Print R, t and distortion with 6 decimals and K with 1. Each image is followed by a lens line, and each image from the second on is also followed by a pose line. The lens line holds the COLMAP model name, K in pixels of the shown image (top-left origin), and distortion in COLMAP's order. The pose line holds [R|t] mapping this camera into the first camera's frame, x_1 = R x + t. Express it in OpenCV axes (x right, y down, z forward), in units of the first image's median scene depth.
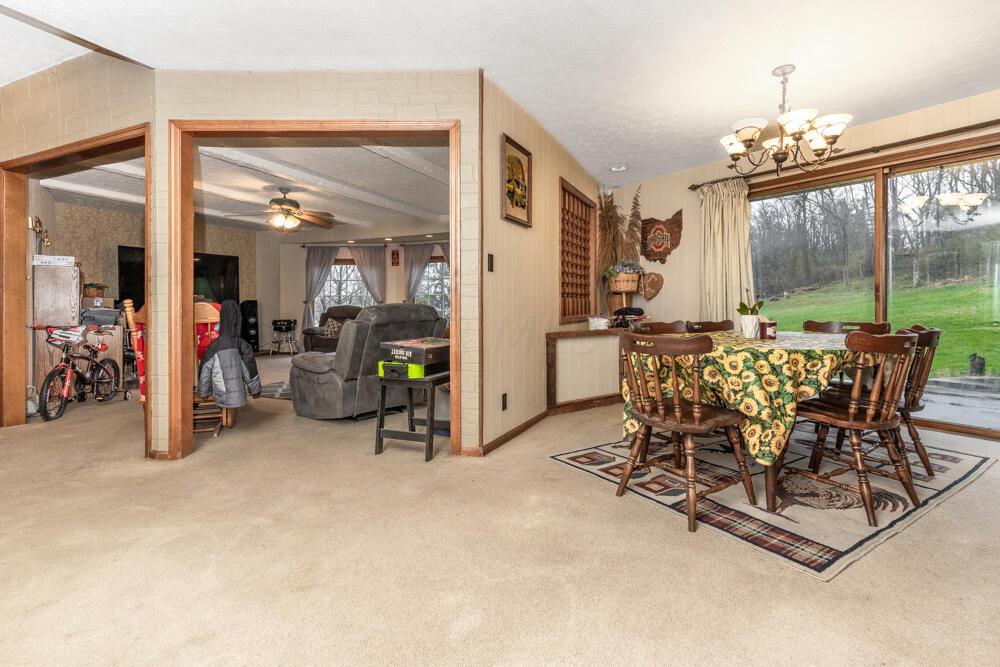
lens RADIAL K [[502.2, 0, 500.8], [0, 502.2, 305.5], [0, 0, 1]] dist [0.001917, 0.000645]
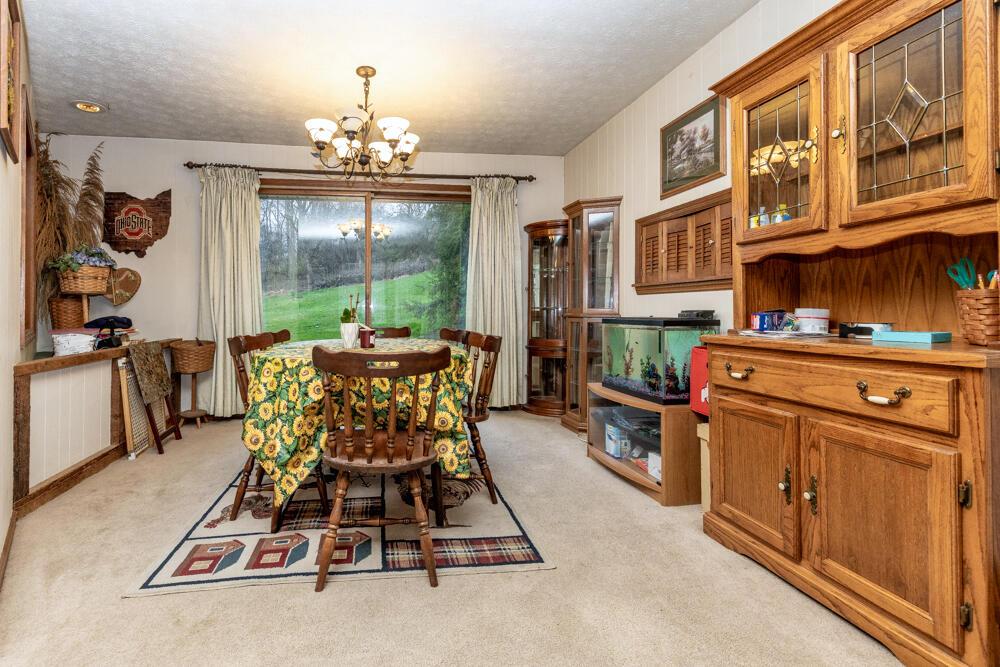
lens RADIAL K [[502.2, 0, 500.8], [0, 502.2, 305.5], [0, 0, 1]] dist [0.001917, 0.000645]
pose [[0.420397, 0.007931, 0.907306, -0.219976], [0.006930, 0.999905, -0.011951, 0.000035], [-0.907314, 0.011312, 0.420302, 0.370871]]
